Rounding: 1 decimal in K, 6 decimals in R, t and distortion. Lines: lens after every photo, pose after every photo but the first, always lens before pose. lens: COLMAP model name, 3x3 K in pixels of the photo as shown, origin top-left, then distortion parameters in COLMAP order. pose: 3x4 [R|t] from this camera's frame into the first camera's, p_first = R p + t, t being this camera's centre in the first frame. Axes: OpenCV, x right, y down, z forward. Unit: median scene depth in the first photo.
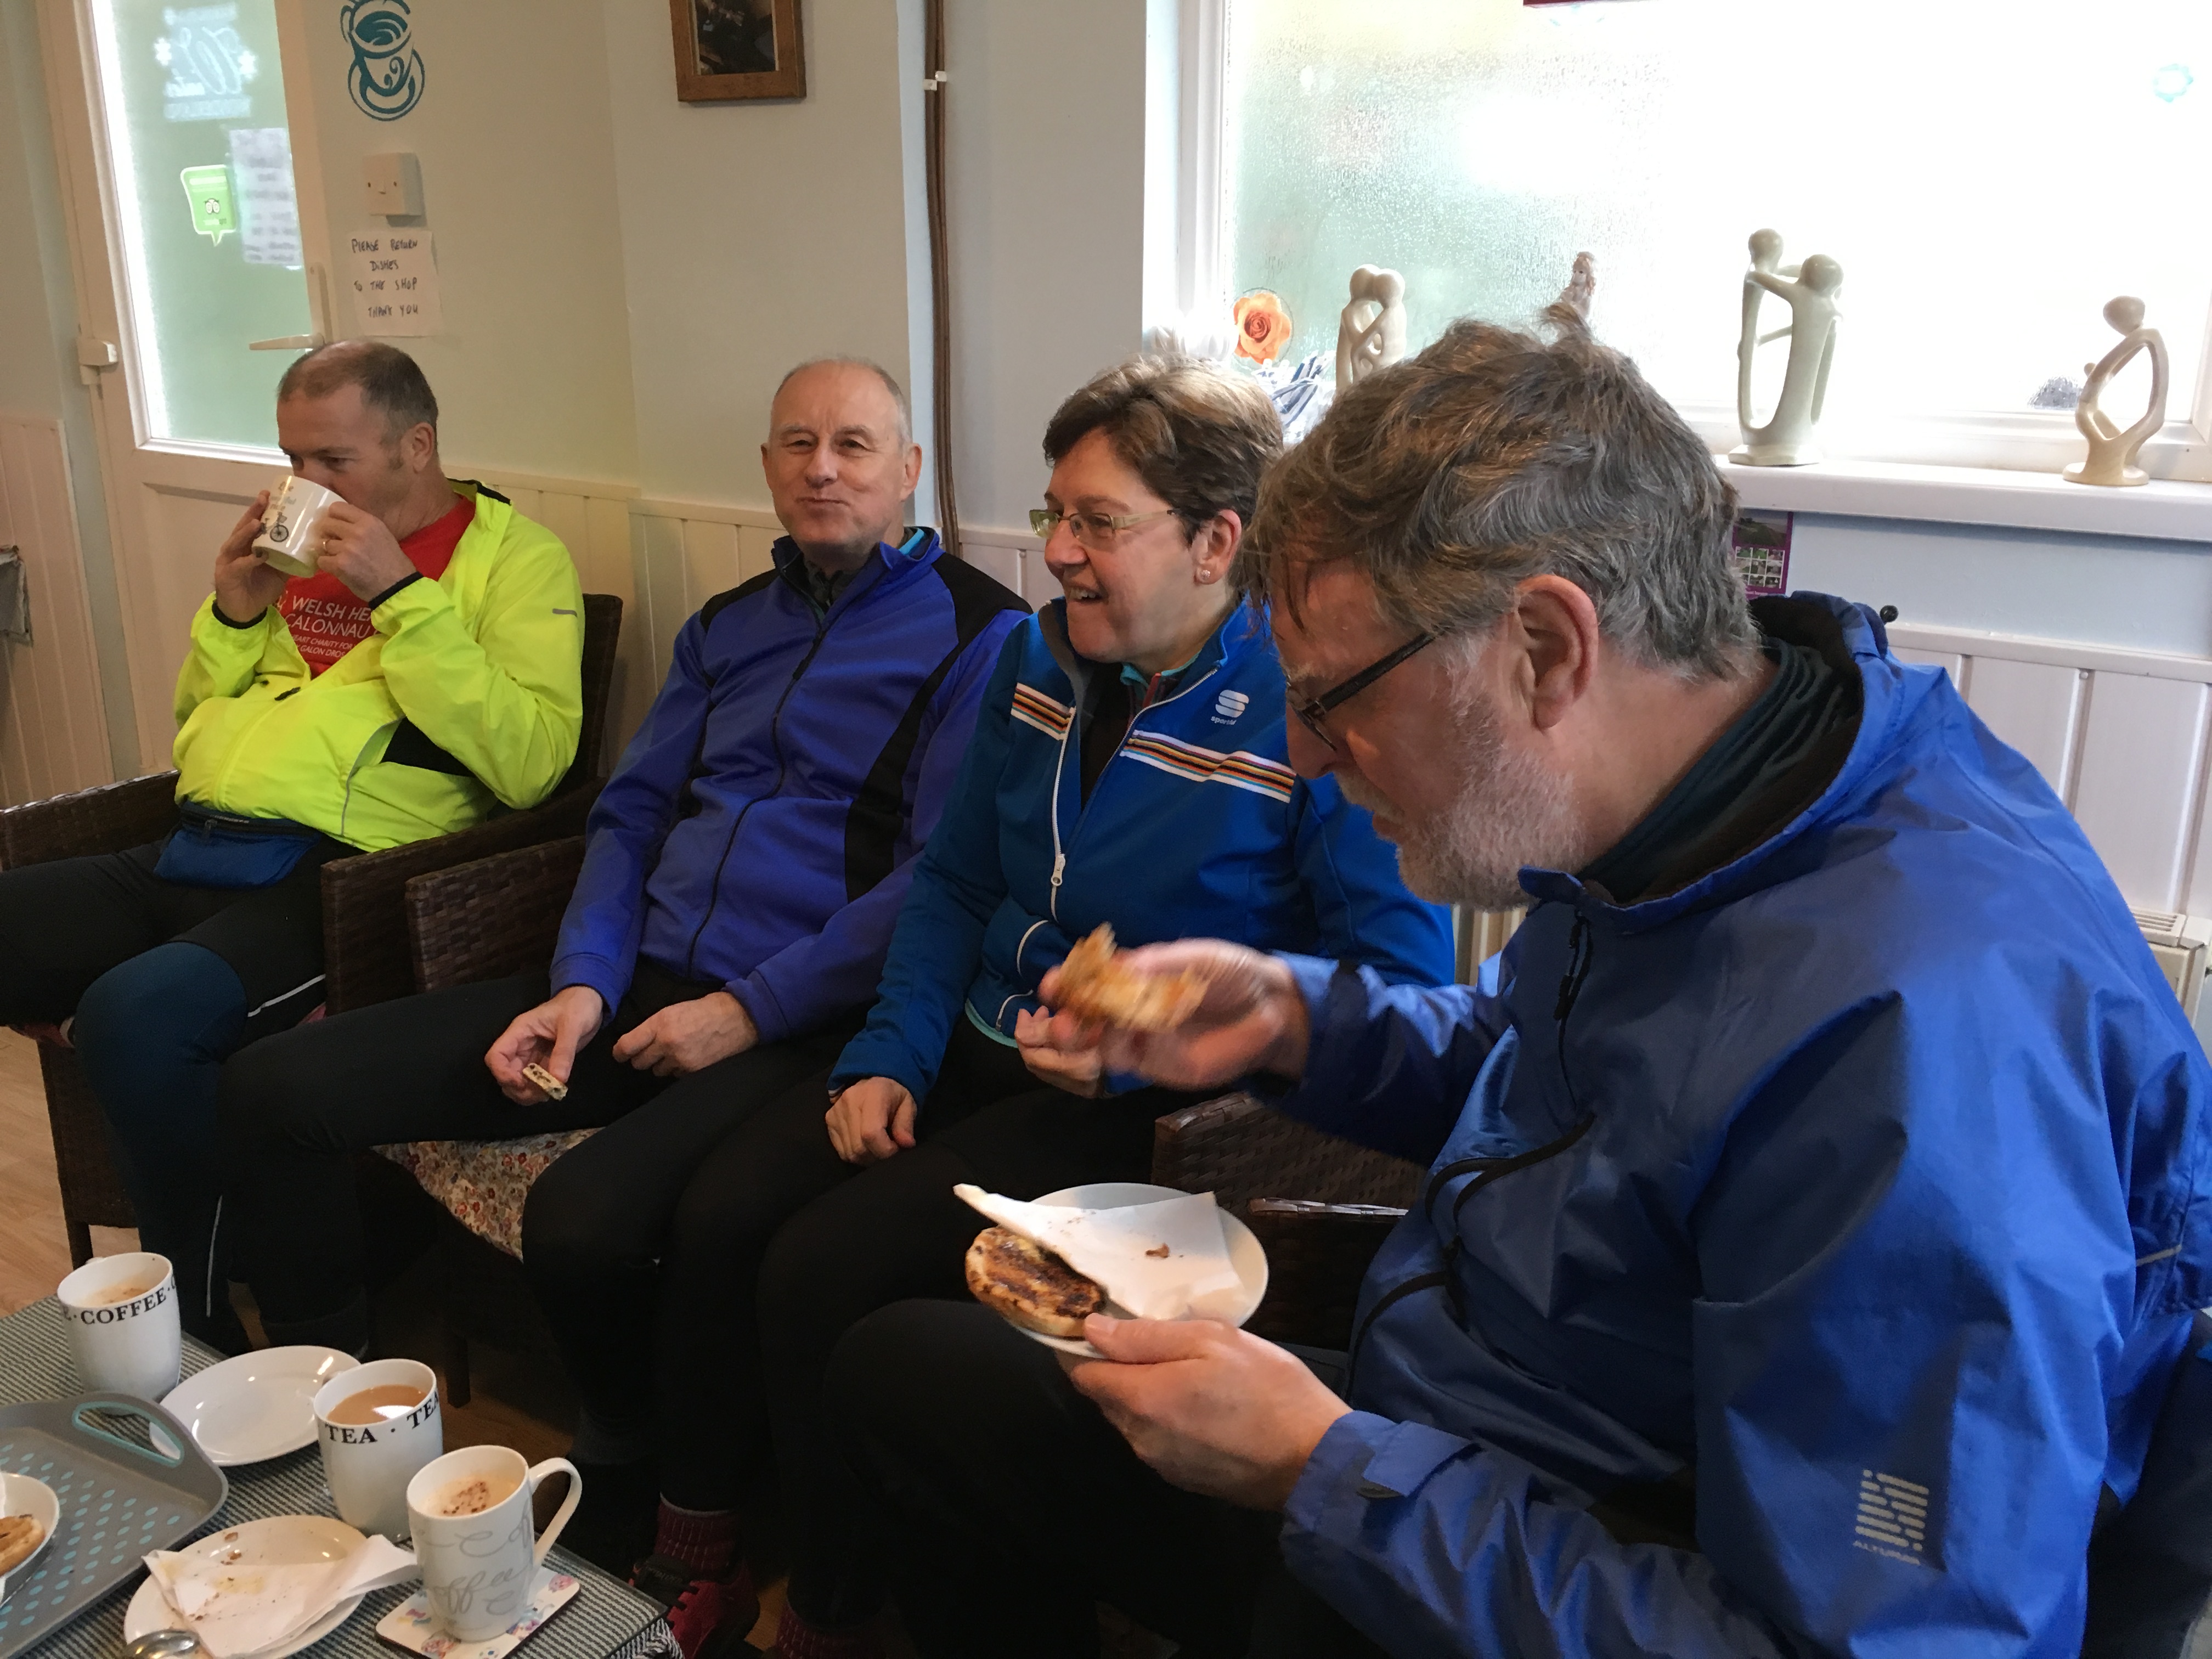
lens RADIAL K [[1922.3, 0, 1117.4], [0, 1922.3, 831.7], [0, 0, 1]] dist [0.088646, -0.124847]
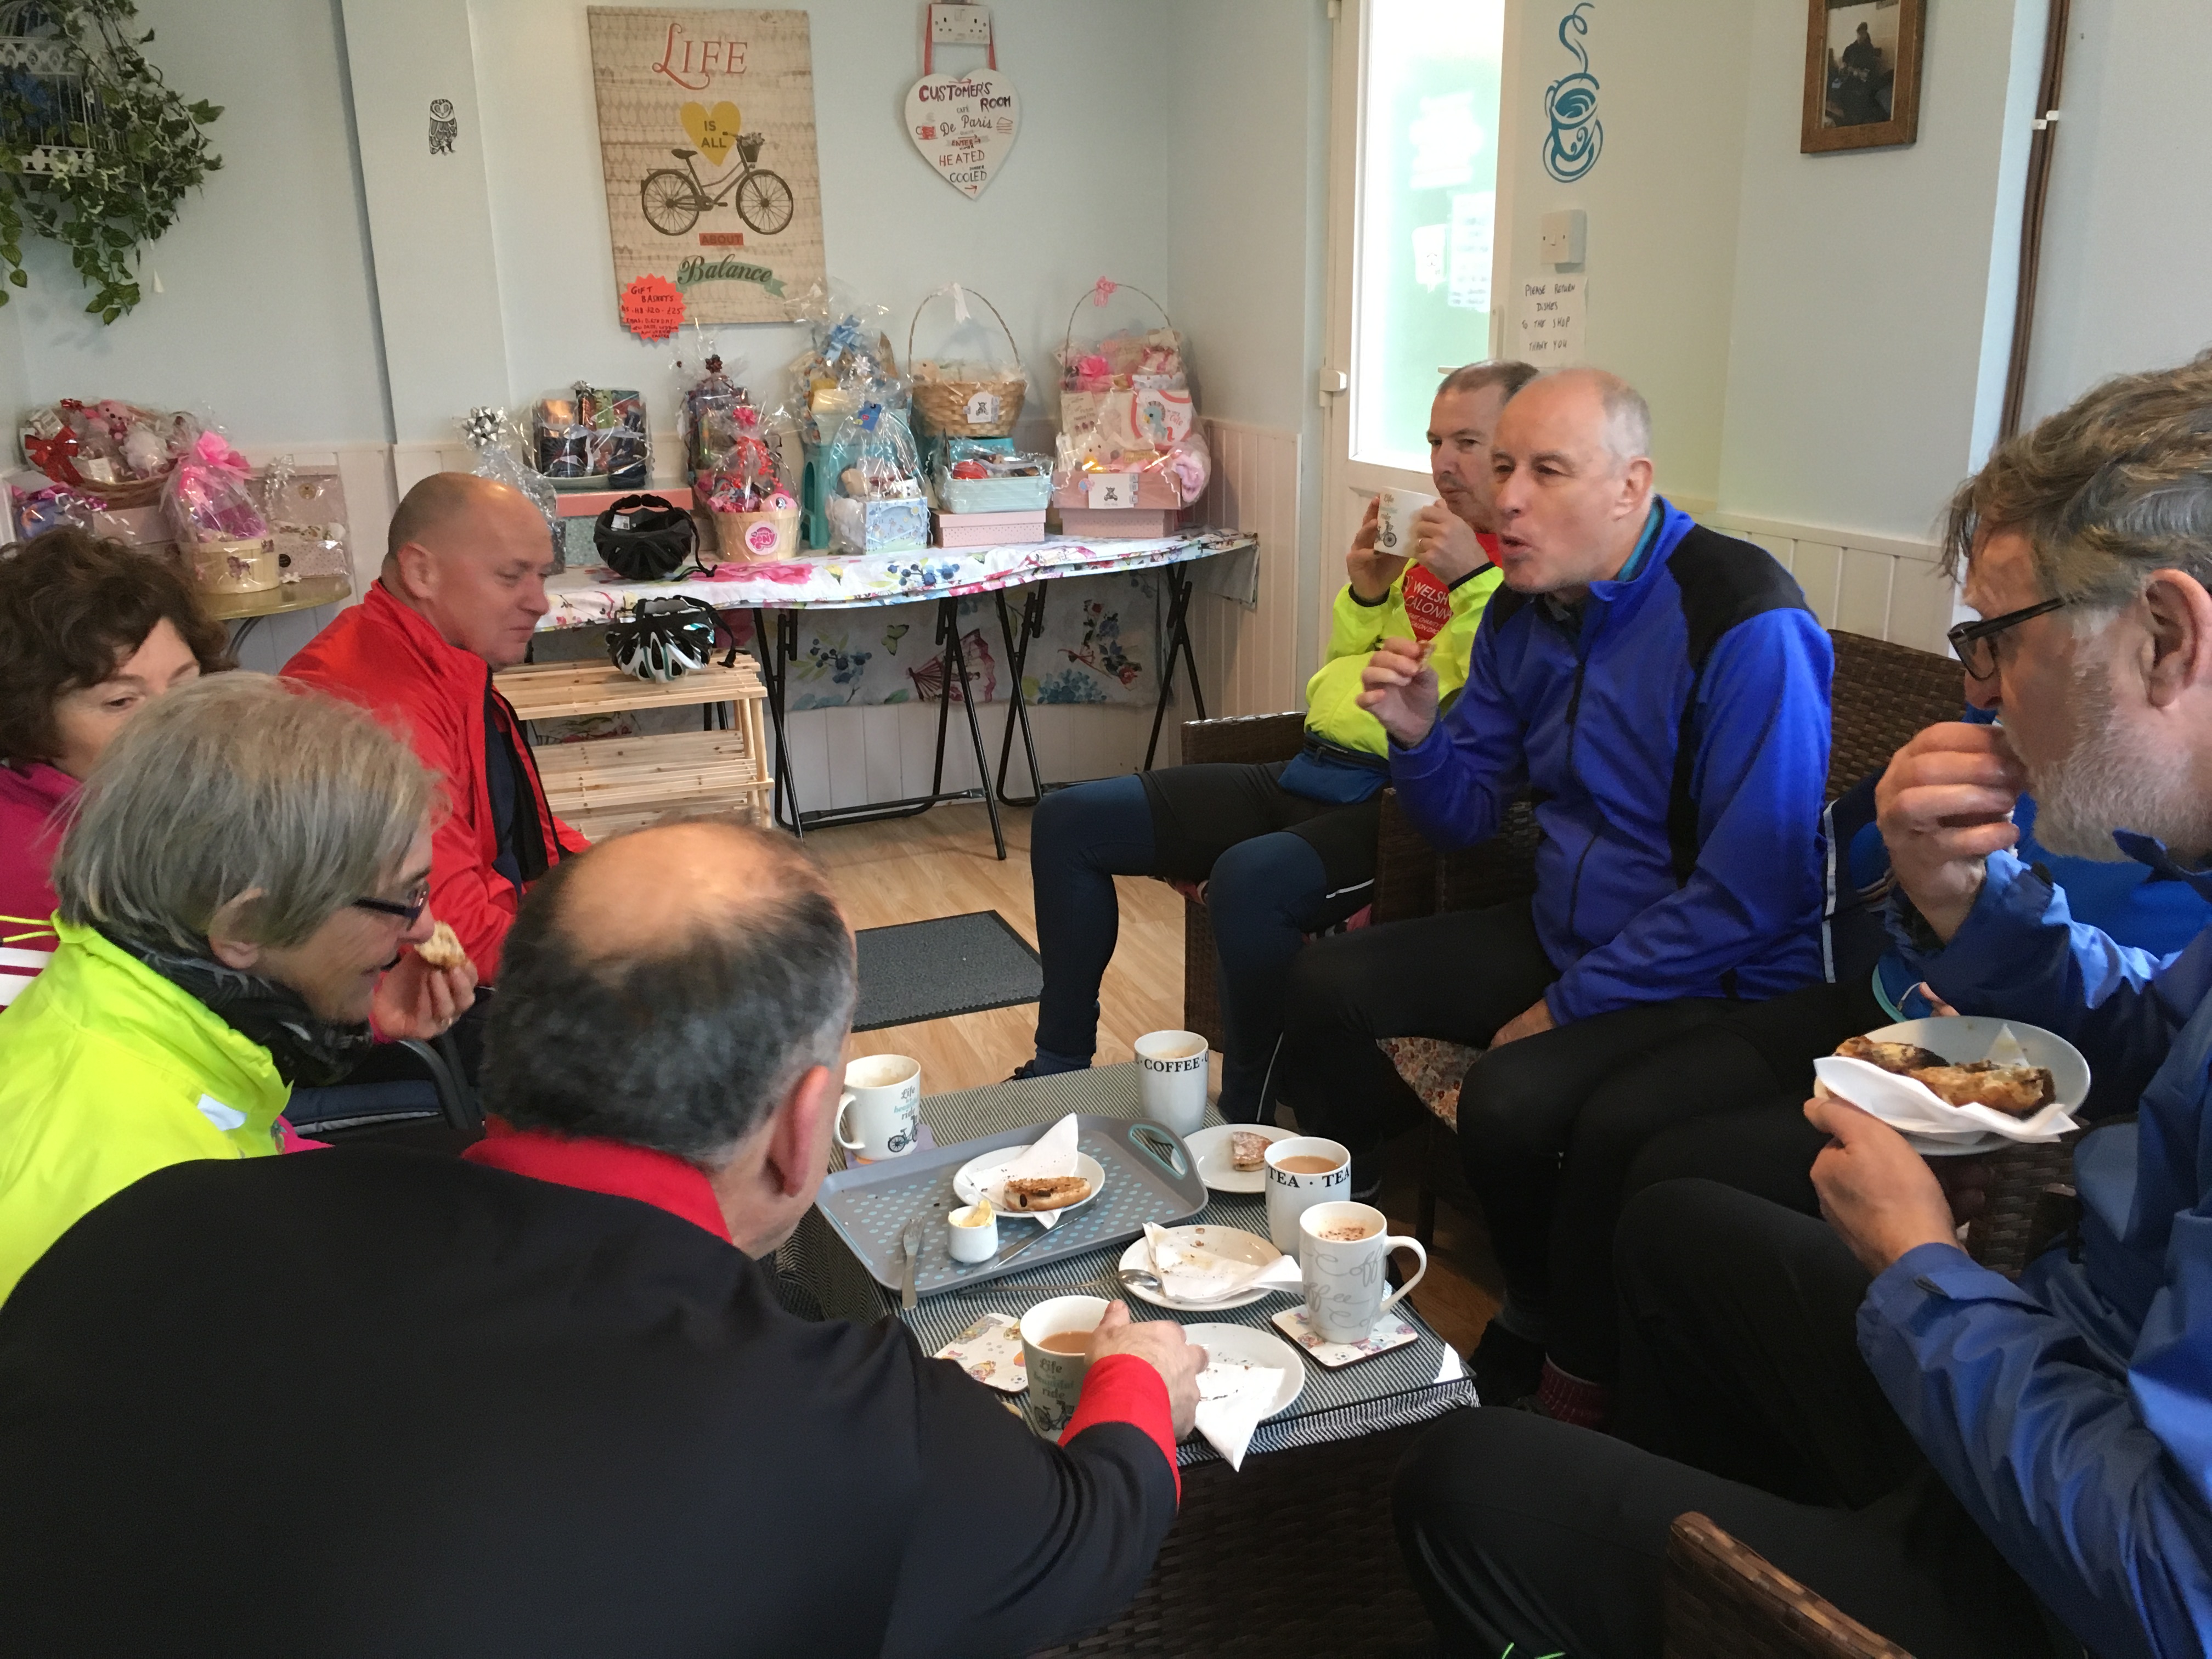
lens RADIAL K [[1841.8, 0, 1070.1], [0, 1841.8, 828.9], [0, 0, 1]] dist [0.140280, -0.162840]
pose [[0.806011, 0.155731, -0.571046, 0.105659], [-0.160557, 0.986119, 0.042306, 0.022647], [0.569708, 0.057587, 0.819827, -0.087872]]
